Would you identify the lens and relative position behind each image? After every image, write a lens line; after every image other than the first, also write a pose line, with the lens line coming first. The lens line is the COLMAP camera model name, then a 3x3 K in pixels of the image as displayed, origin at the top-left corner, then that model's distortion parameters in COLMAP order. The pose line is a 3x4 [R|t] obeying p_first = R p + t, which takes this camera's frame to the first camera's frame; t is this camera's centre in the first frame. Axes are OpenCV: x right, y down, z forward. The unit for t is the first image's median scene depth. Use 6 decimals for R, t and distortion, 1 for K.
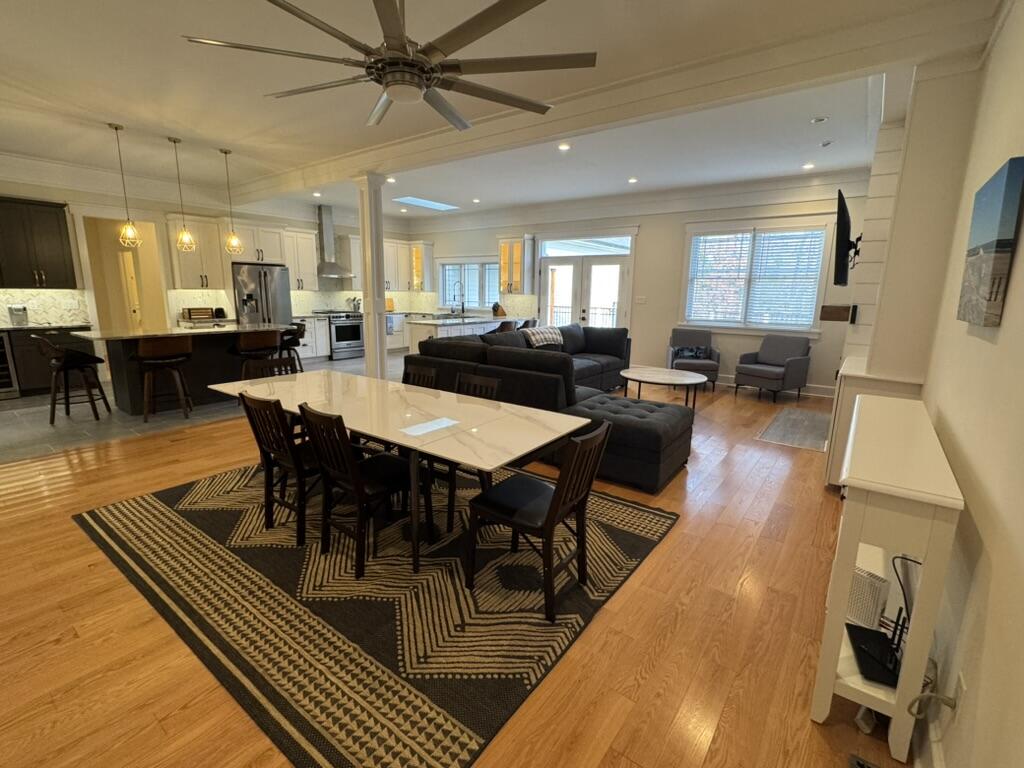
lens RADIAL K [[471.9, 0, 512.0], [0, 471.9, 384.0], [0, 0, 1]] dist [0.000835, 0.000478]
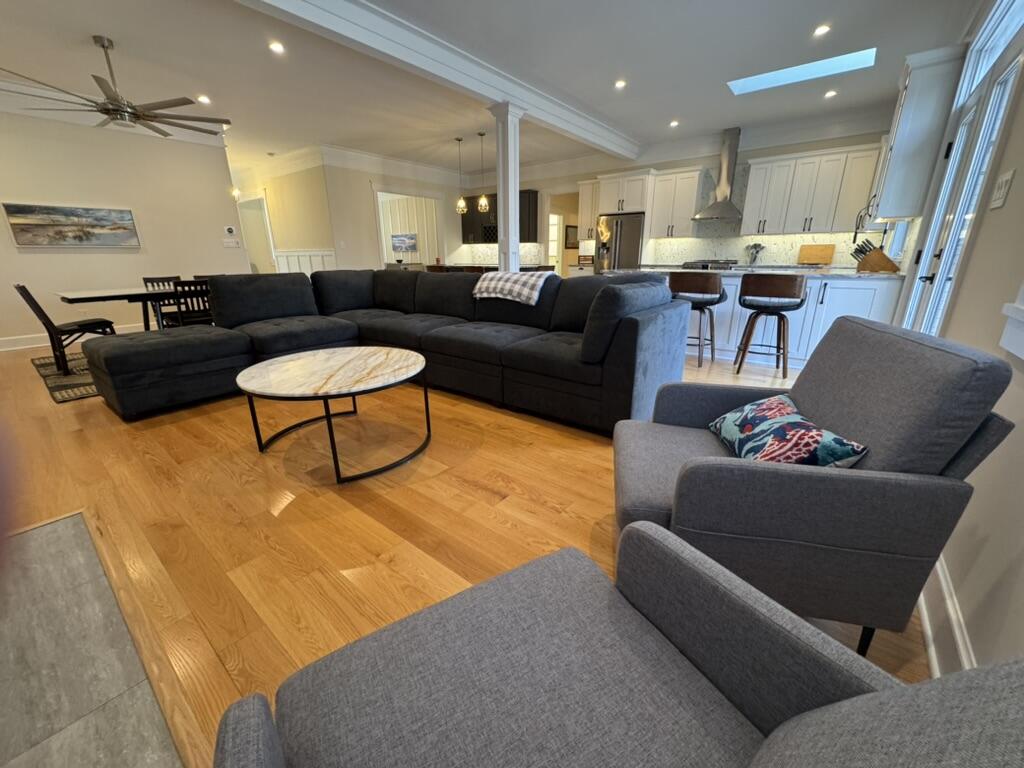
lens RADIAL K [[406.7, 0, 511.9], [0, 406.7, 385.4], [0, 0, 1]] dist [-0.002054, -0.000022]
pose [[-0.025633, 0.292162, -0.956025, 0.415977], [-0.187008, 0.938055, 0.291685, -0.092273], [0.982024, 0.186262, 0.030591, 0.677570]]
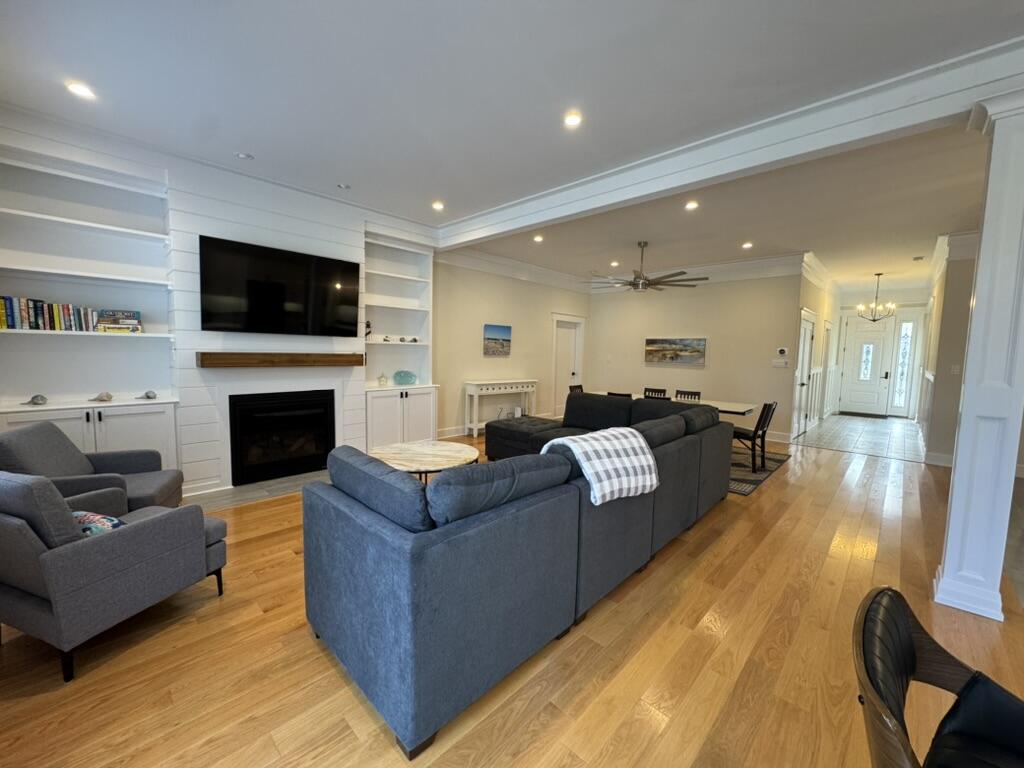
lens RADIAL K [[406.7, 0, 511.9], [0, 406.7, 385.4], [0, 0, 1]] dist [-0.002054, -0.000022]
pose [[-0.990626, -0.048715, 0.127617, 0.050696], [-0.011688, 0.961049, 0.276132, -0.179380], [-0.136098, 0.272052, -0.952610, 0.917139]]
